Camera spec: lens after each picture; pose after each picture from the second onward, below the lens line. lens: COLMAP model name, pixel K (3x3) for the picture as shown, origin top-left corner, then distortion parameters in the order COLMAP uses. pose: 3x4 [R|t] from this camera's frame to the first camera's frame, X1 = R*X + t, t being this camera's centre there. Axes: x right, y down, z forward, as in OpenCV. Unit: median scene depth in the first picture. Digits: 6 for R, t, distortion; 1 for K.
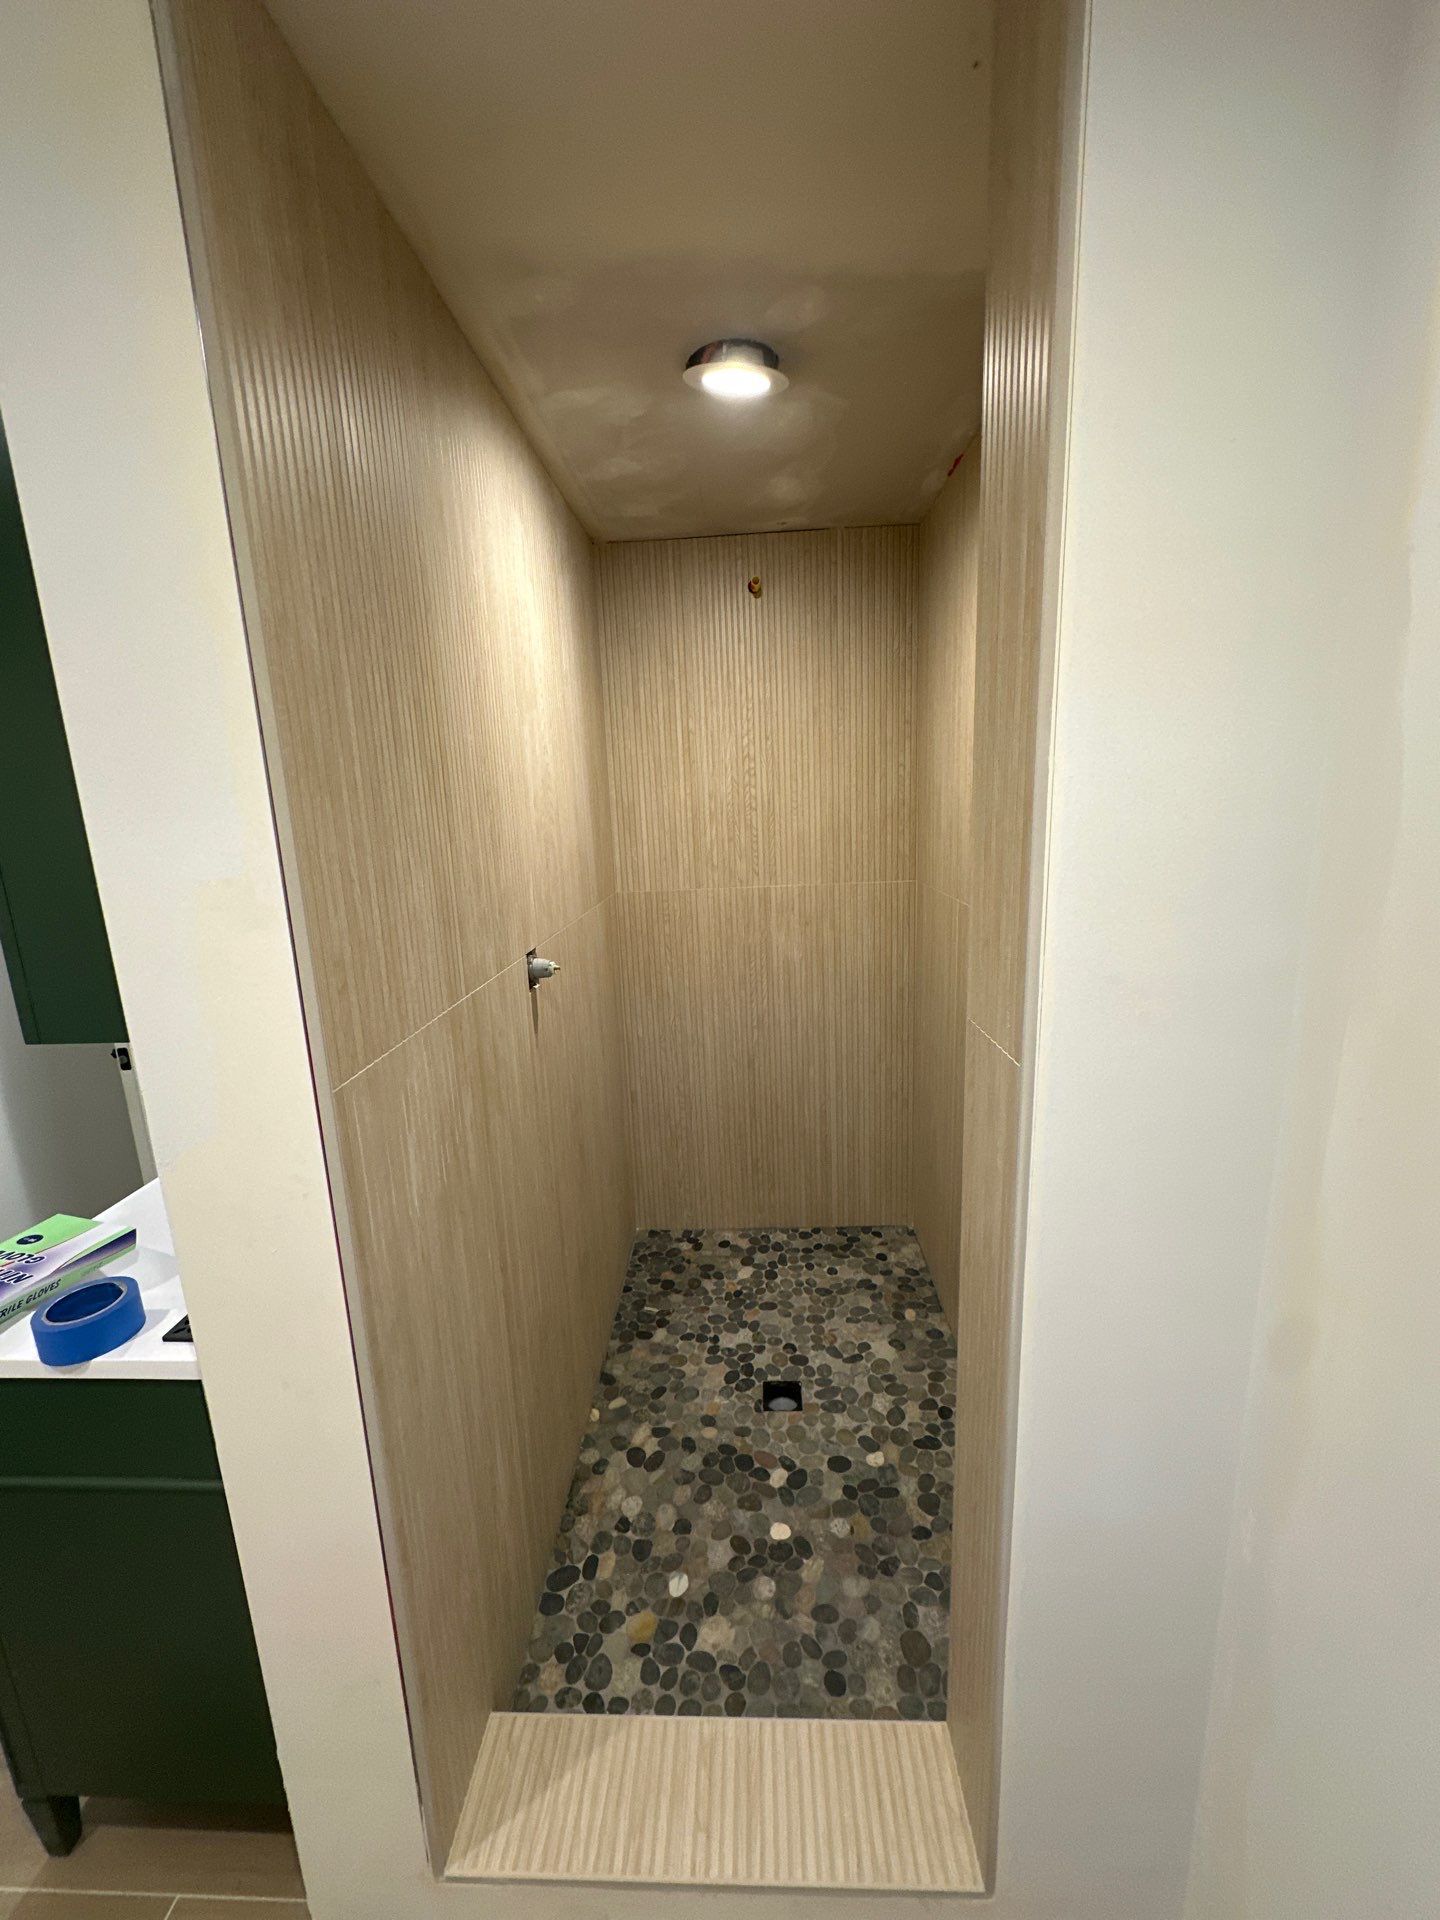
lens RADIAL K [[762.0, 0, 720.0], [0, 762.0, 960.0], [0, 0, 1]] dist [-0.002486, -0.000266]
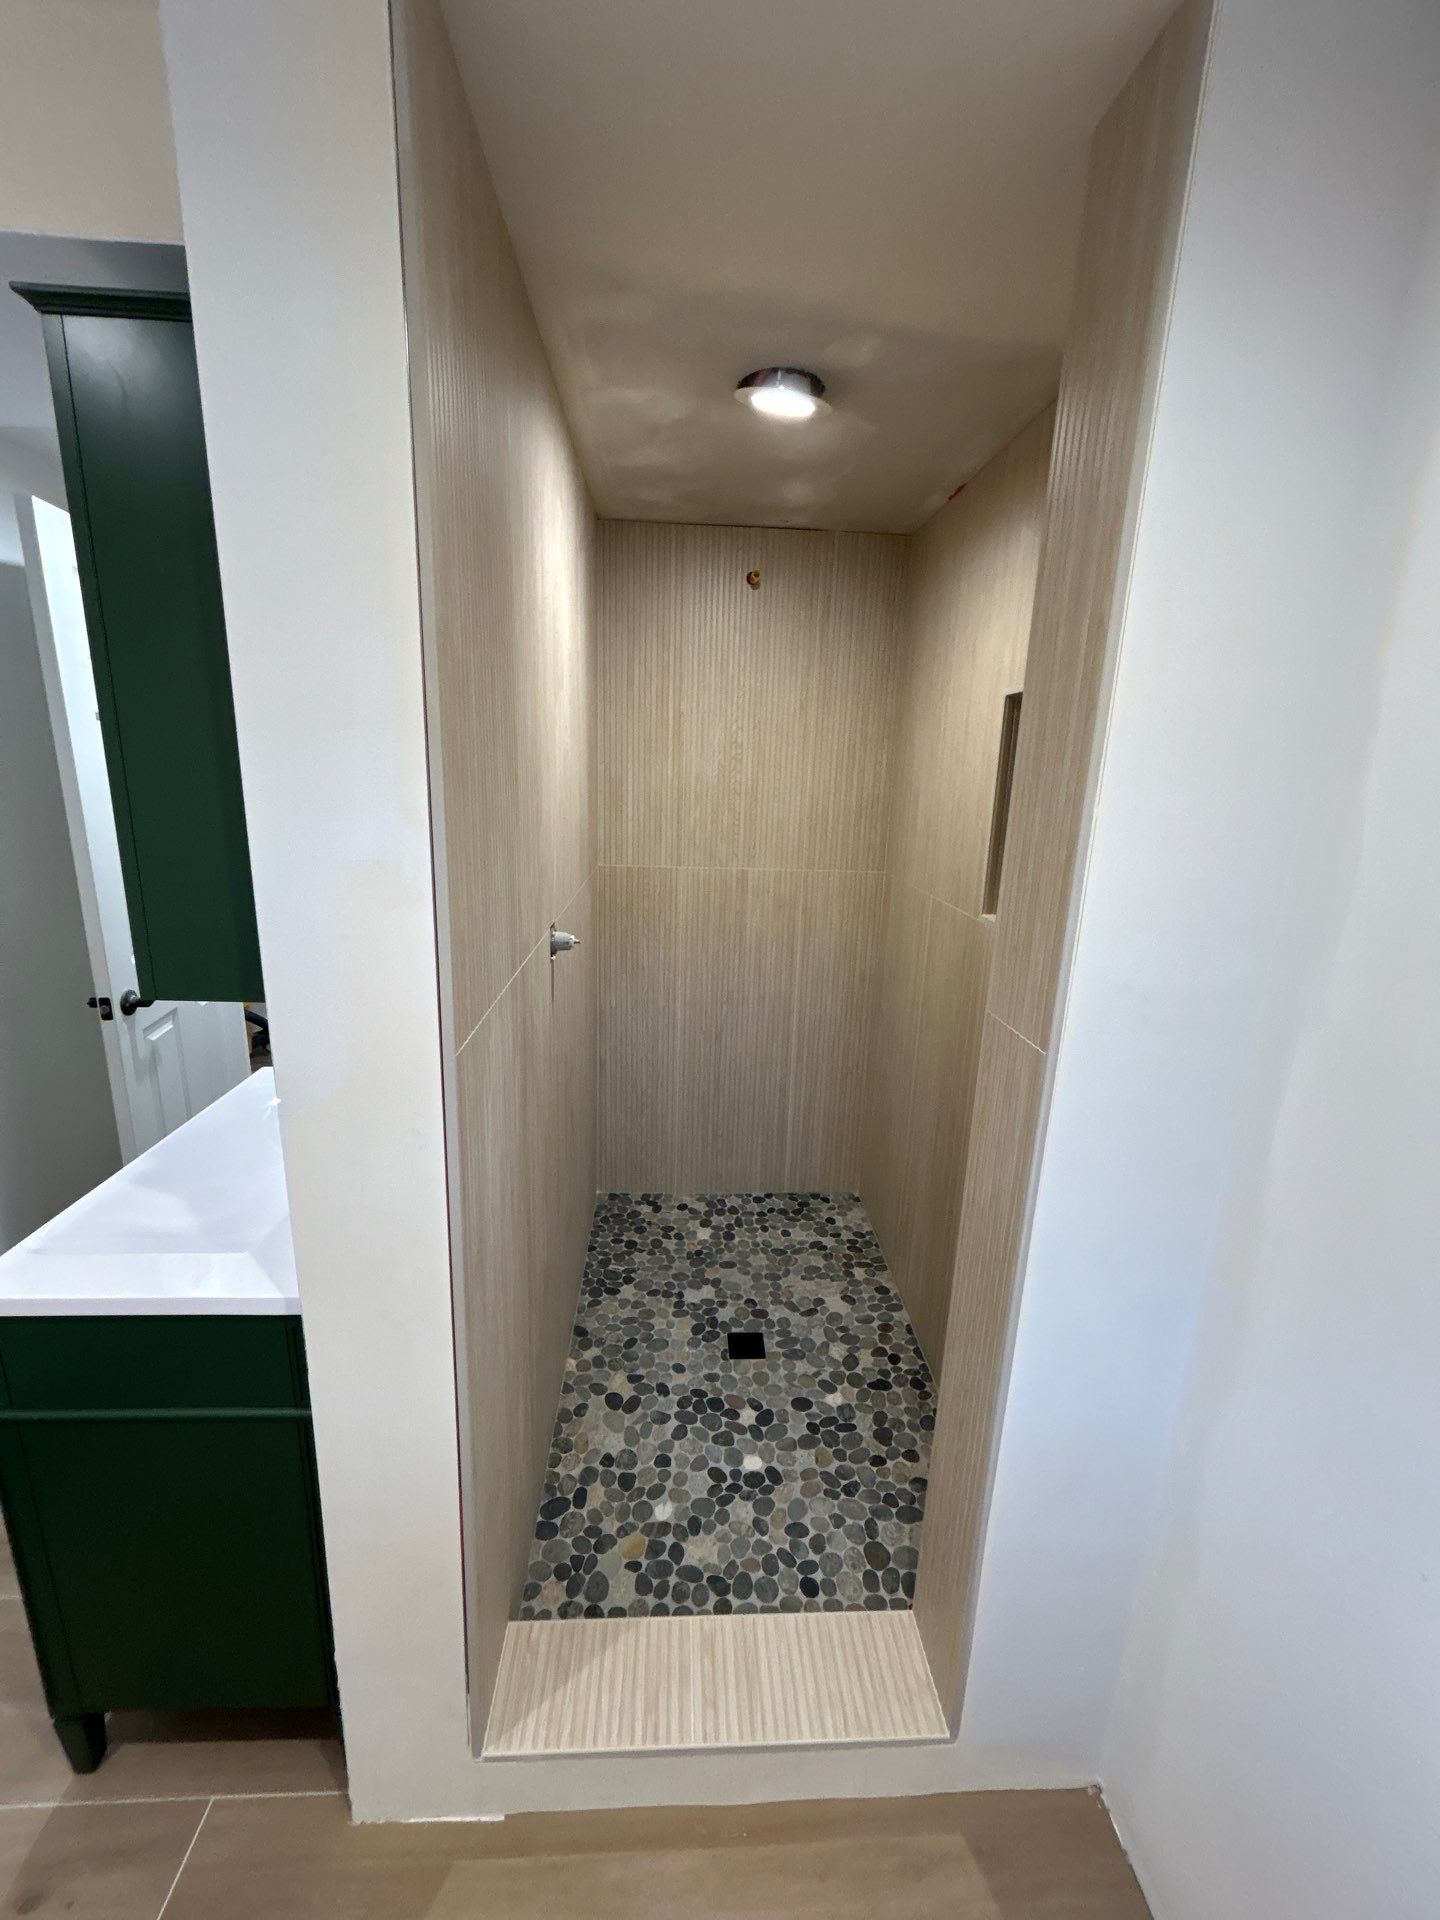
lens RADIAL K [[774.8, 0, 719.7], [0, 774.8, 953.5], [0, 0, 1]] dist [0.000746, -0.000150]
pose [[0.992679, 0.049783, 0.110047, -0.120524], [-0.053307, 0.998148, 0.029308, -0.013898], [-0.108384, -0.034960, 0.993494, -0.078408]]
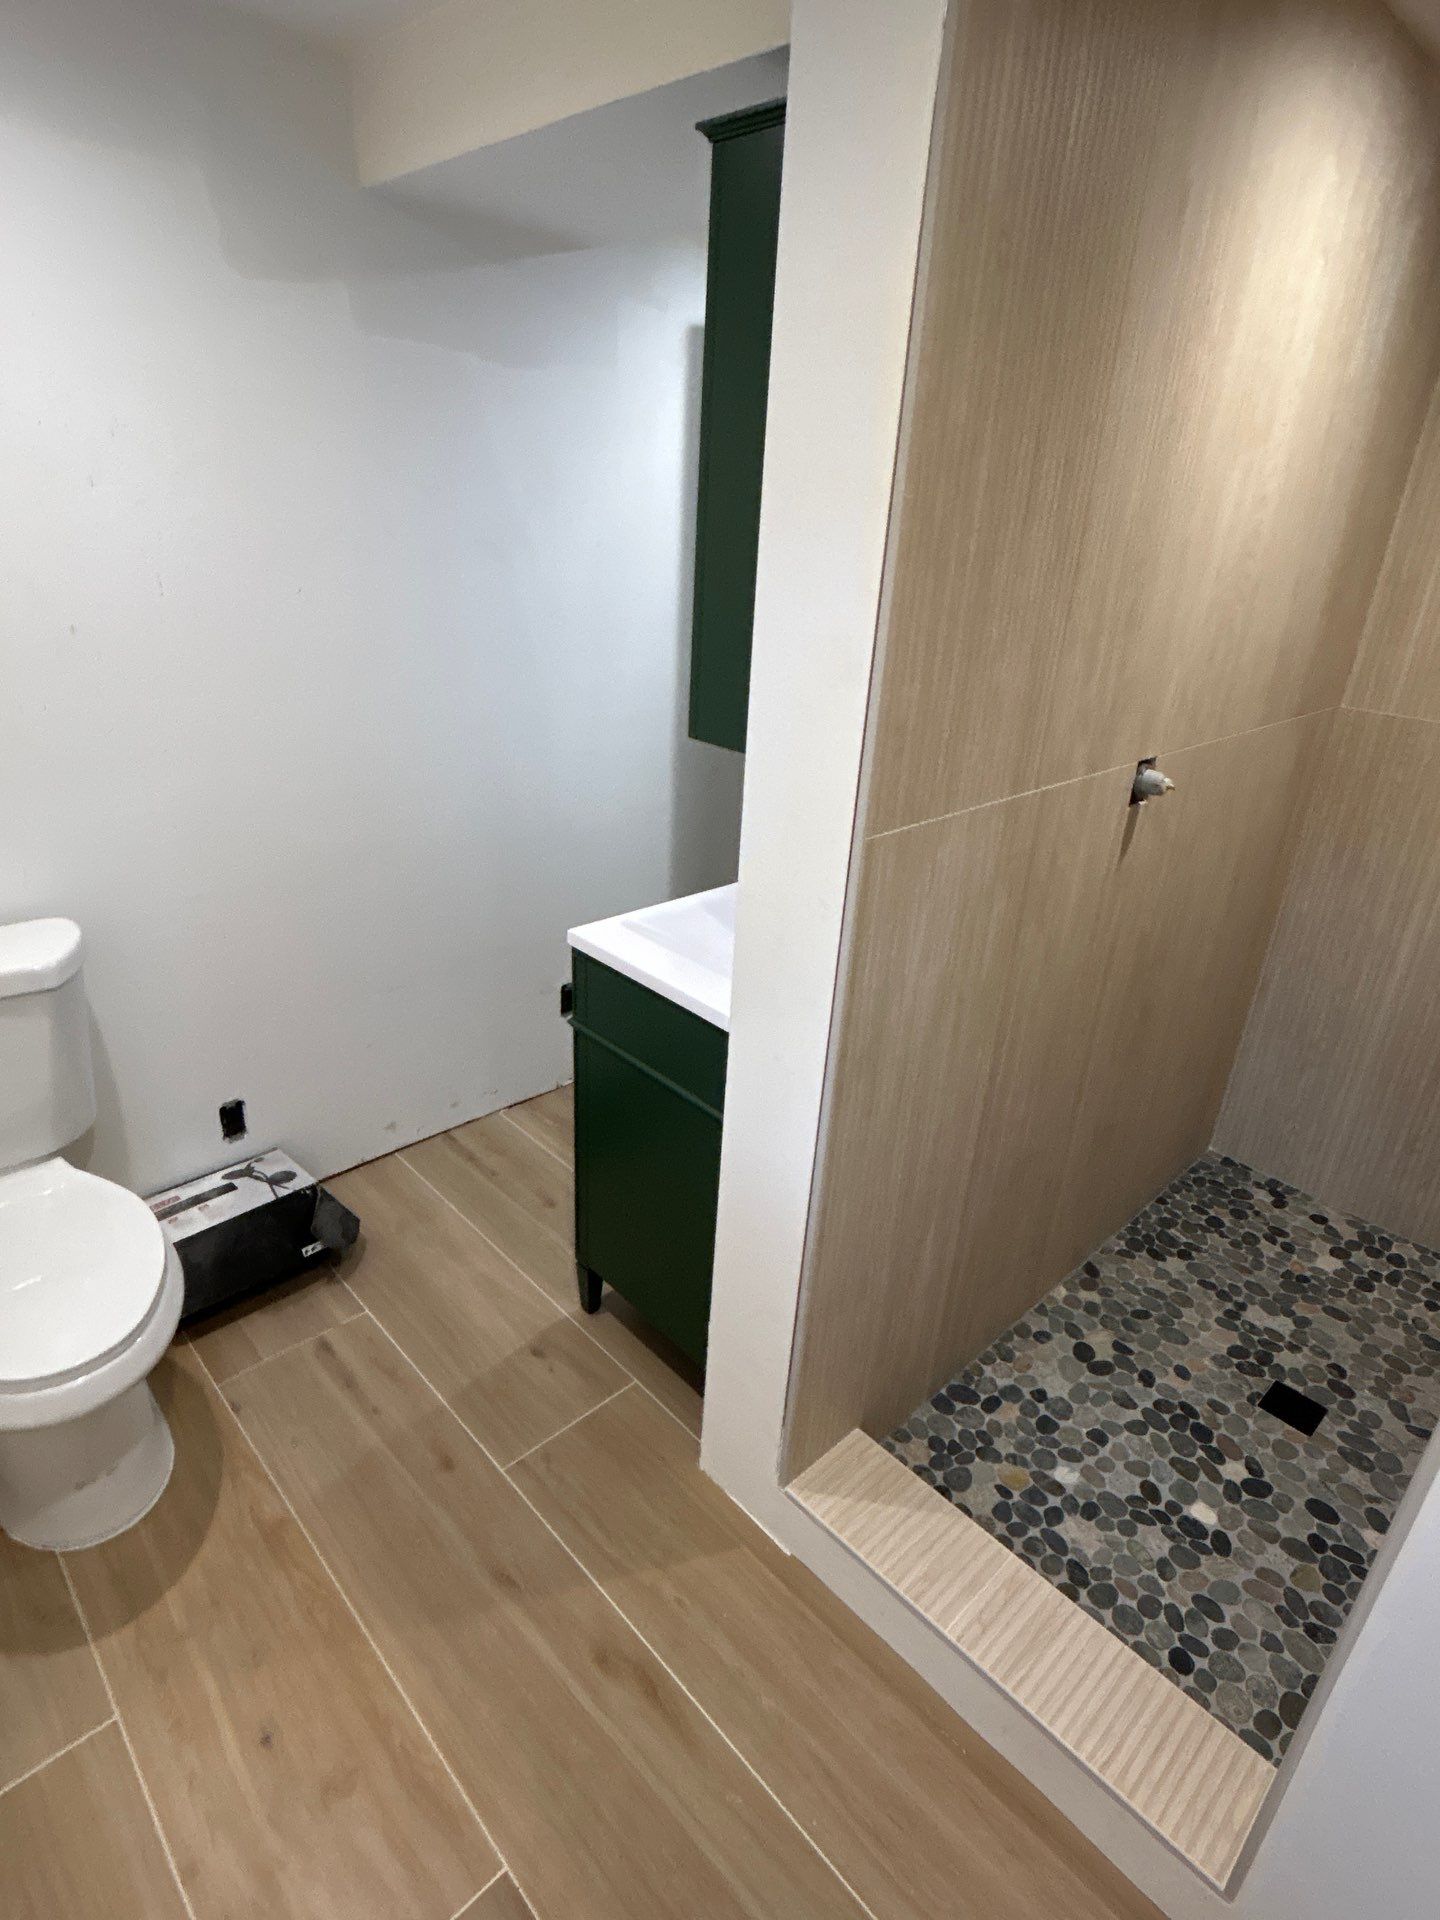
lens RADIAL K [[1026.9, 0, 725.6], [0, 1026.9, 949.2], [0, 0, 1]] dist [-0.003922, -0.000633]
pose [[0.716345, 0.350331, -0.603422, 0.155203], [-0.220989, 0.934209, 0.280032, -0.027527], [0.661826, -0.067250, 0.746635, -0.140721]]
